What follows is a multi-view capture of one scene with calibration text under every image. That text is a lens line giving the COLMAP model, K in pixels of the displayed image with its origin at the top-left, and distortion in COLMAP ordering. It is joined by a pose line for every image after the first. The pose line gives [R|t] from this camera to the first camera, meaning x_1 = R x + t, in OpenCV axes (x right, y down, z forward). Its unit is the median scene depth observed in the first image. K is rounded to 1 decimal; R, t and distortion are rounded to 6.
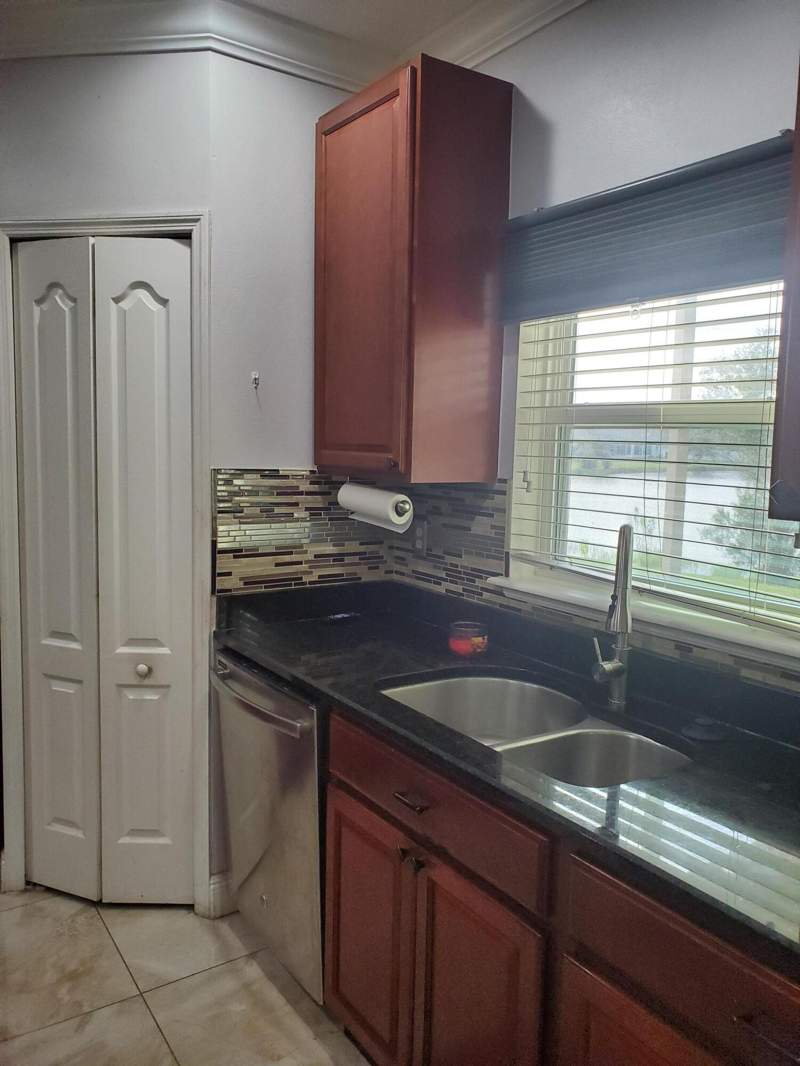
lens RADIAL K [[819.6, 0, 409.8], [0, 819.6, 525.7], [0, 0, 1]] dist [0.043627, -0.038725]
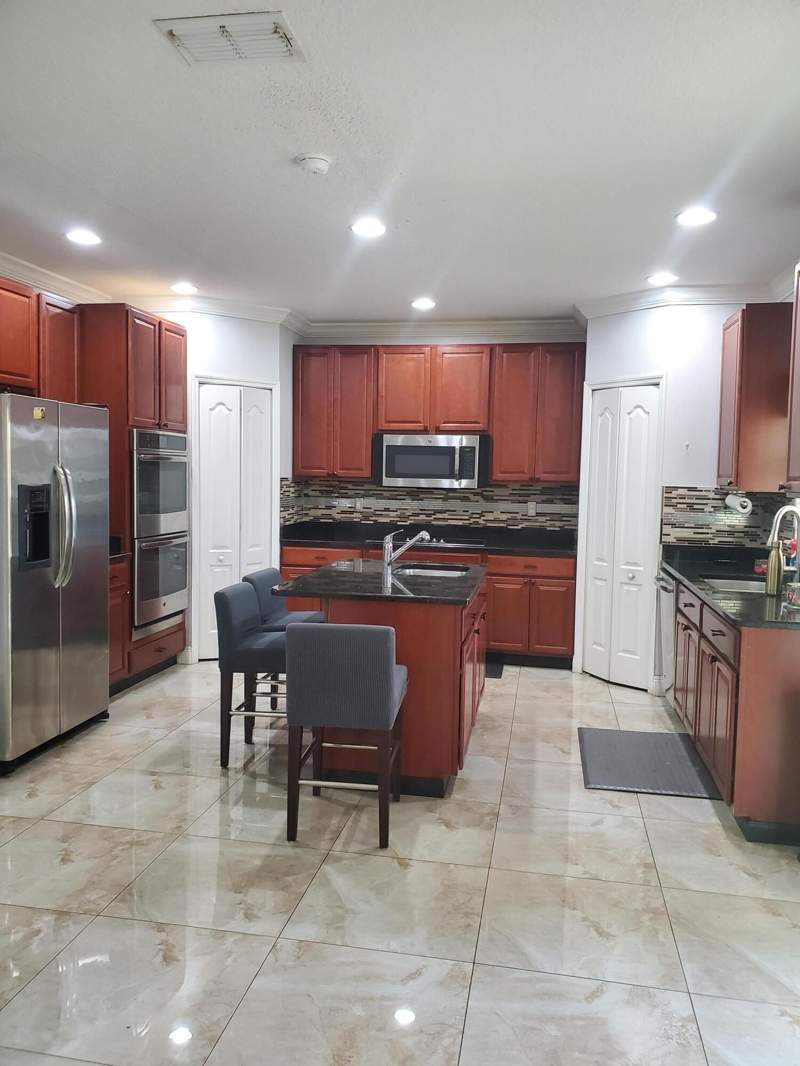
lens RADIAL K [[819.6, 0, 400.0], [0, 819.6, 533.8], [0, 0, 1]] dist [0.043627, -0.038725]
pose [[0.717075, 0.044141, -0.695597, 0.771633], [-0.075428, 0.997046, -0.014487, 0.139399], [0.692903, 0.062856, 0.718286, -1.037945]]
